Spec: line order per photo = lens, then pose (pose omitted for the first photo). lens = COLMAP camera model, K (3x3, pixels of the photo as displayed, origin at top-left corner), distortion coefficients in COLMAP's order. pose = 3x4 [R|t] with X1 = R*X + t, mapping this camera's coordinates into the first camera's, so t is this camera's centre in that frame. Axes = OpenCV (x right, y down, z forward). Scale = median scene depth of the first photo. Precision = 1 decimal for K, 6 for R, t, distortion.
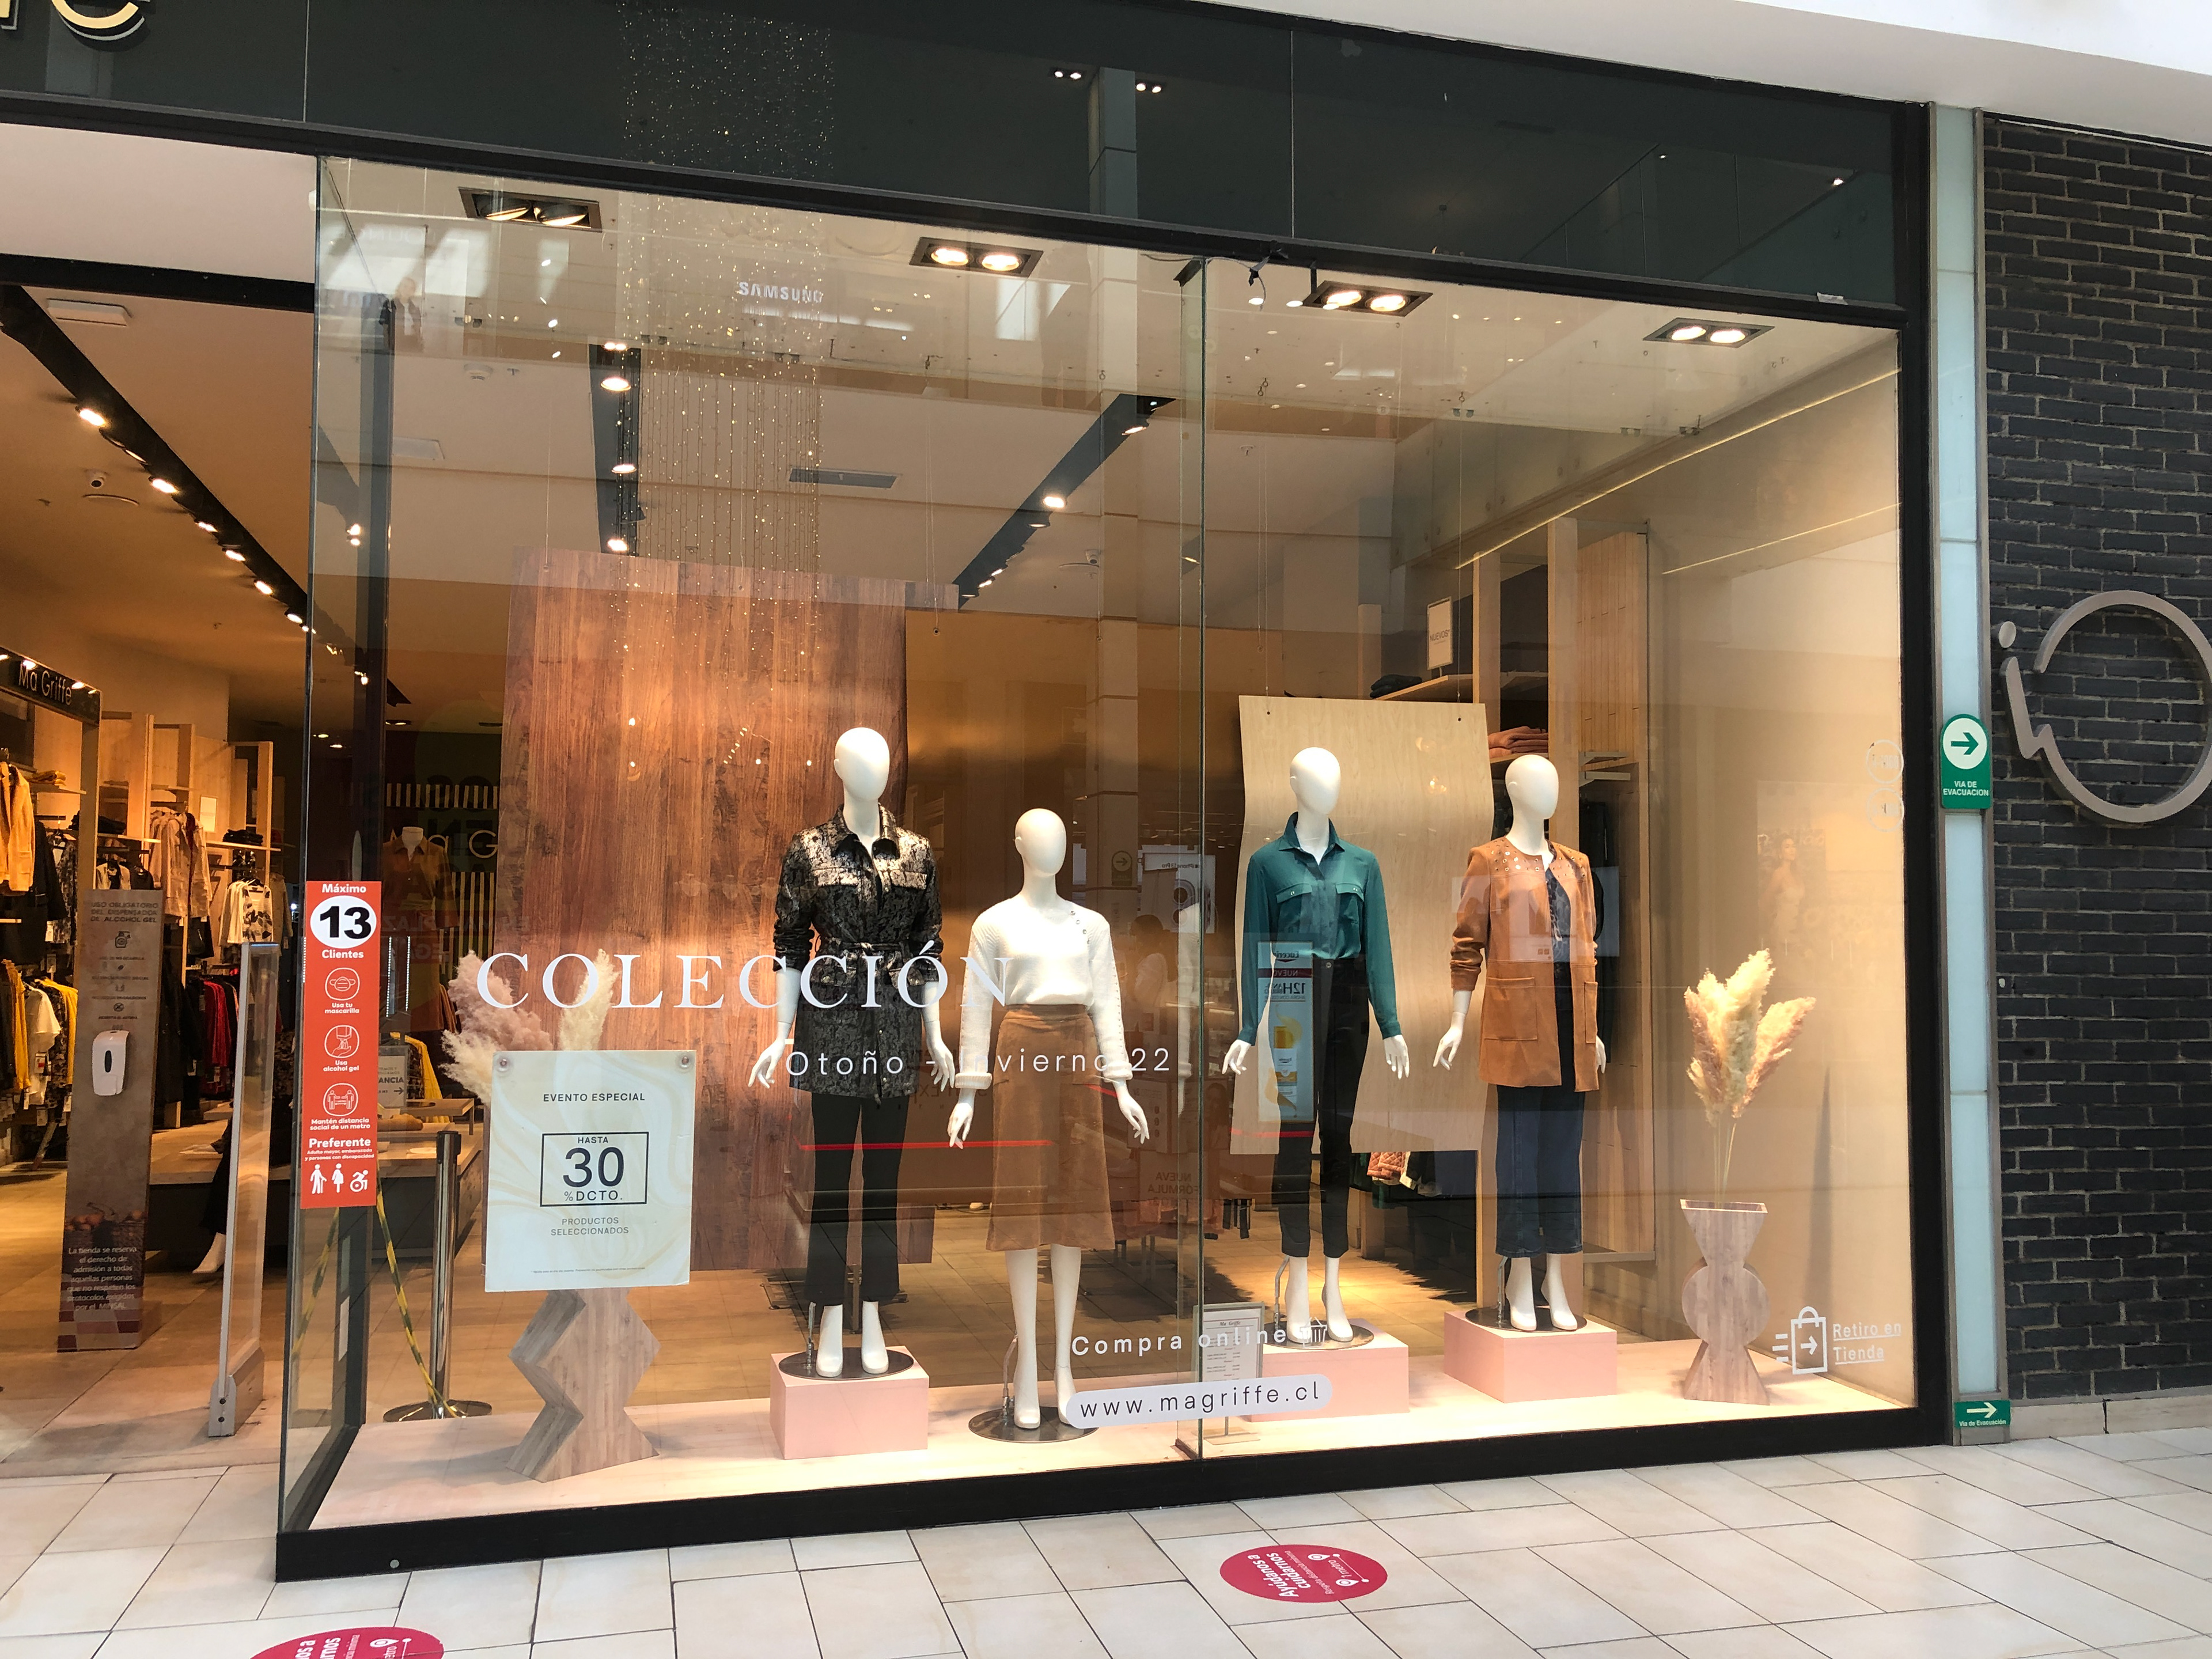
lens RADIAL K [[1796.4, 0, 1110.4], [0, 1796.4, 831.1], [0, 0, 1]] dist [0.022631, -0.002149]
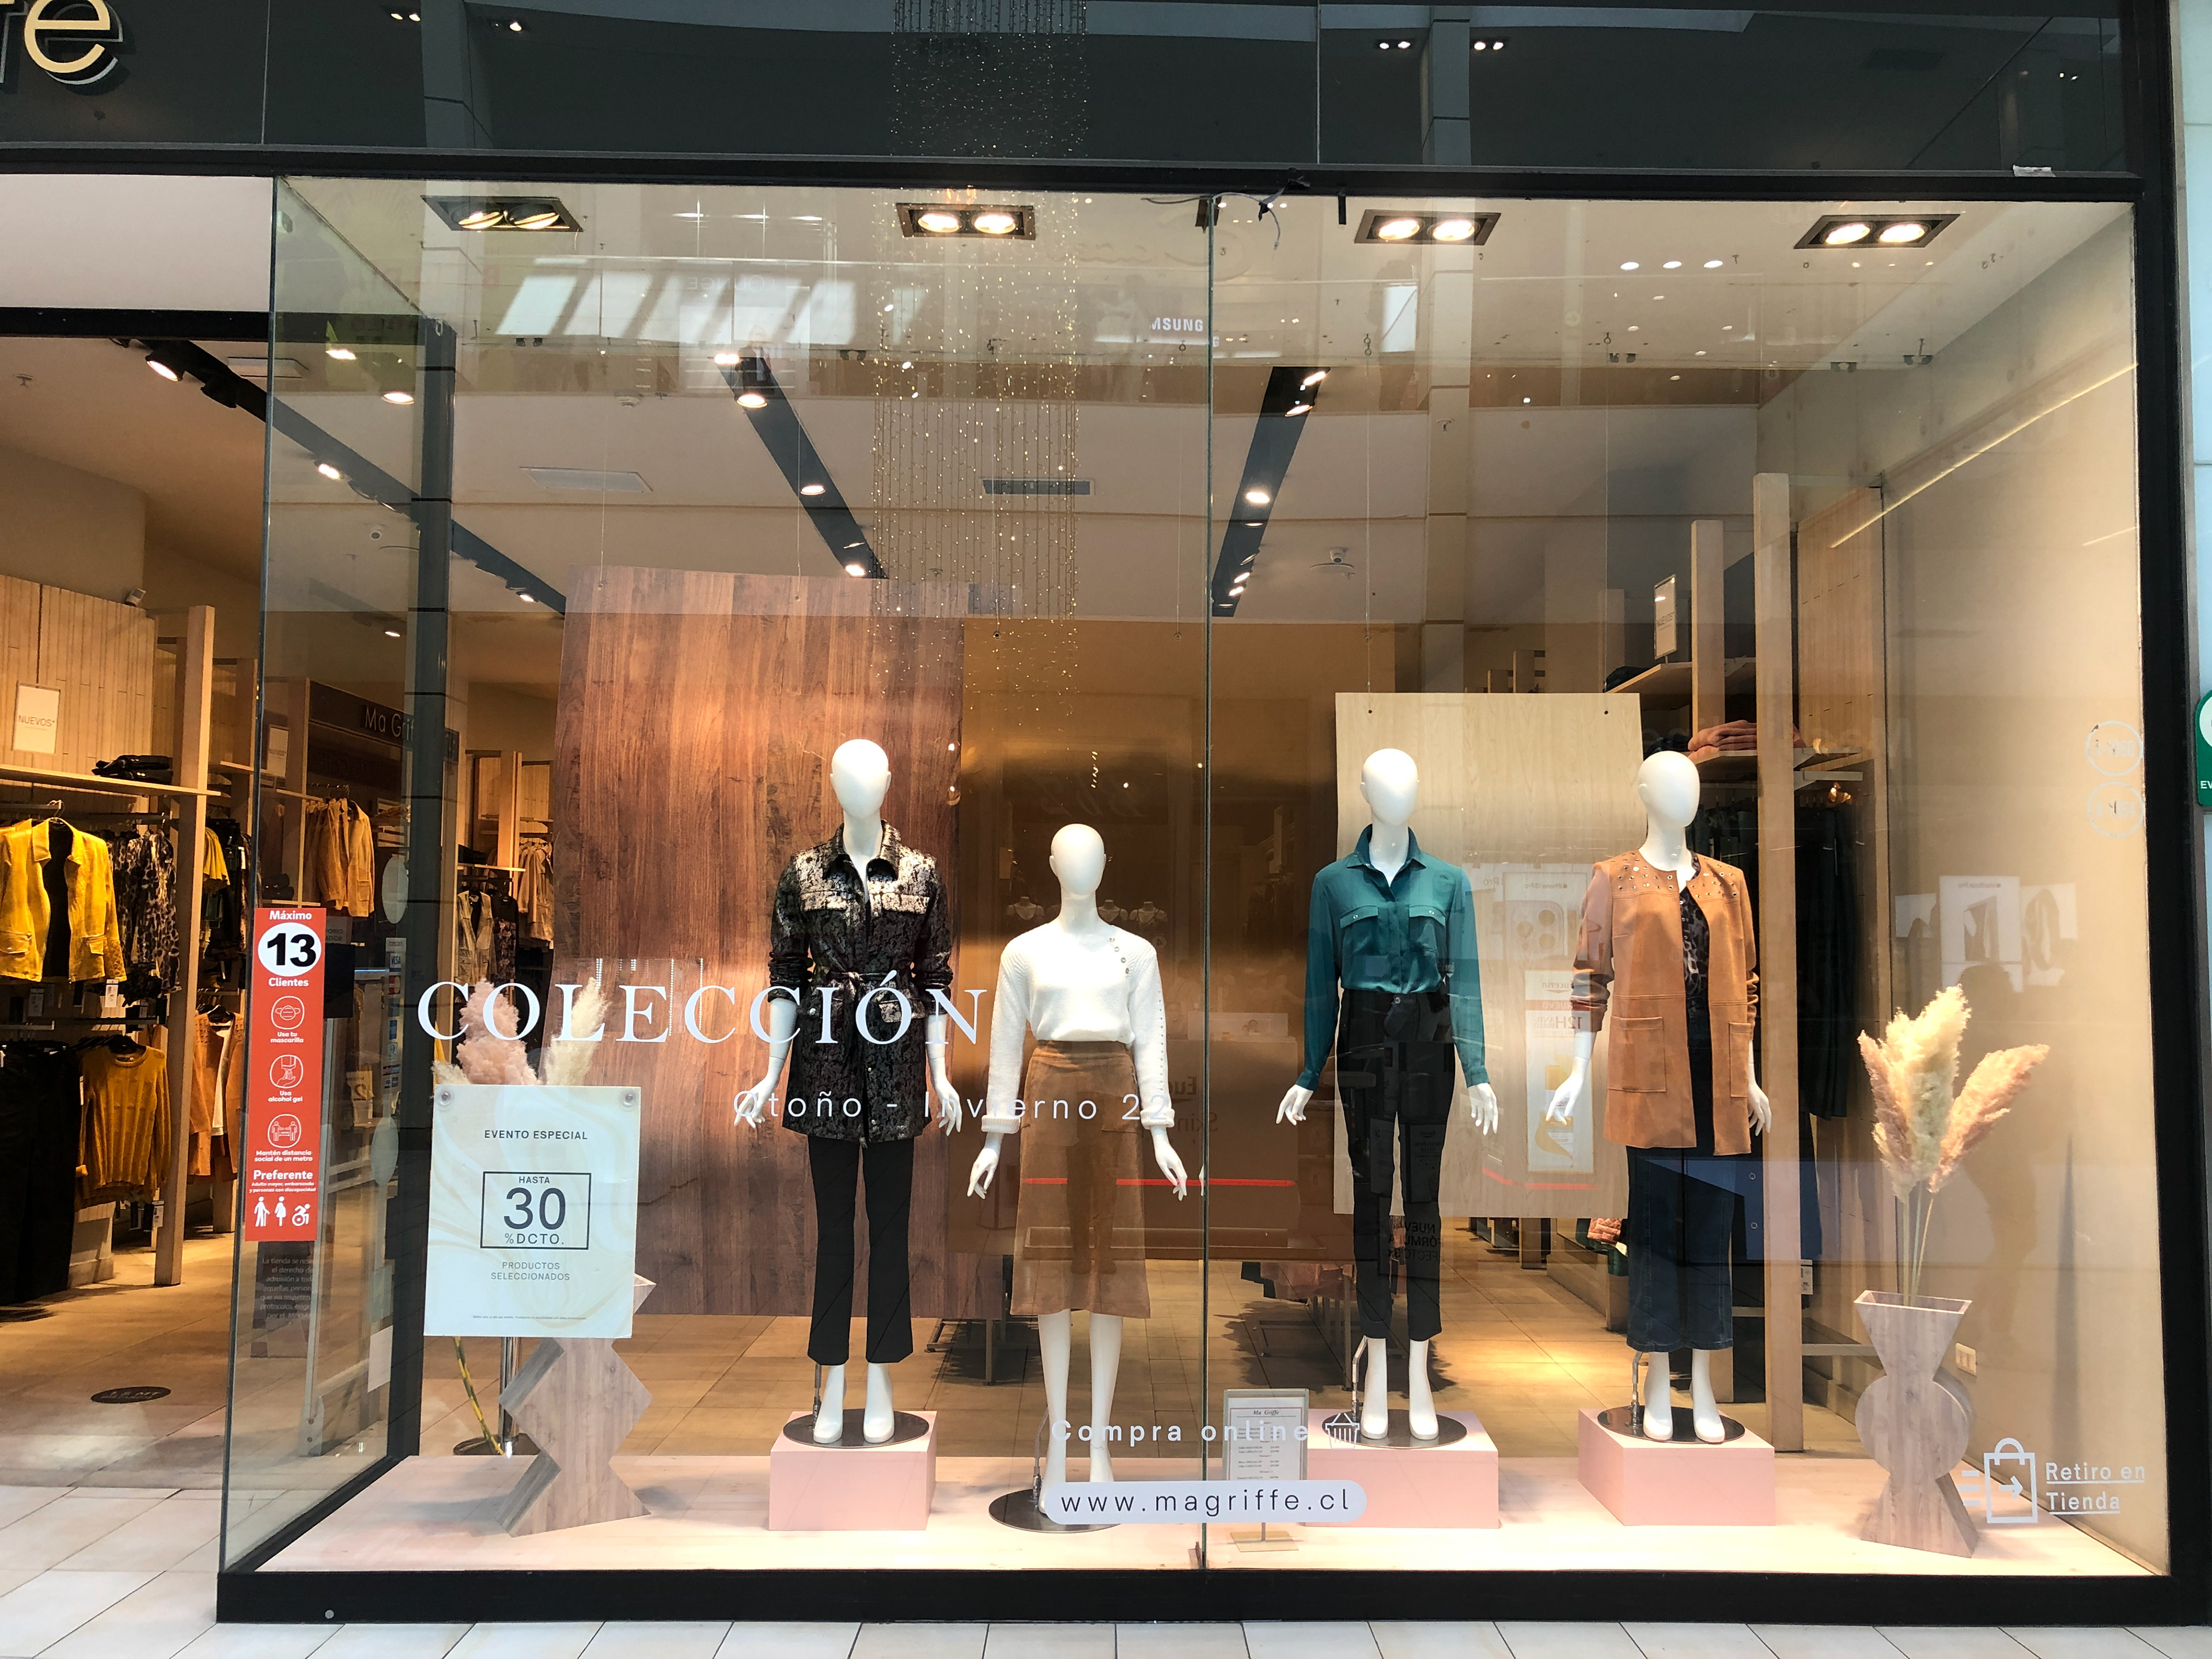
lens RADIAL K [[1796.4, 0, 1106.6], [0, 1796.4, 829.3], [0, 0, 1]] dist [0.022631, -0.002149]
pose [[0.969162, -0.014491, -0.245998, 0.196539], [0.011124, 0.999825, -0.015073, 0.003849], [0.246173, 0.011872, 0.969153, 0.125017]]
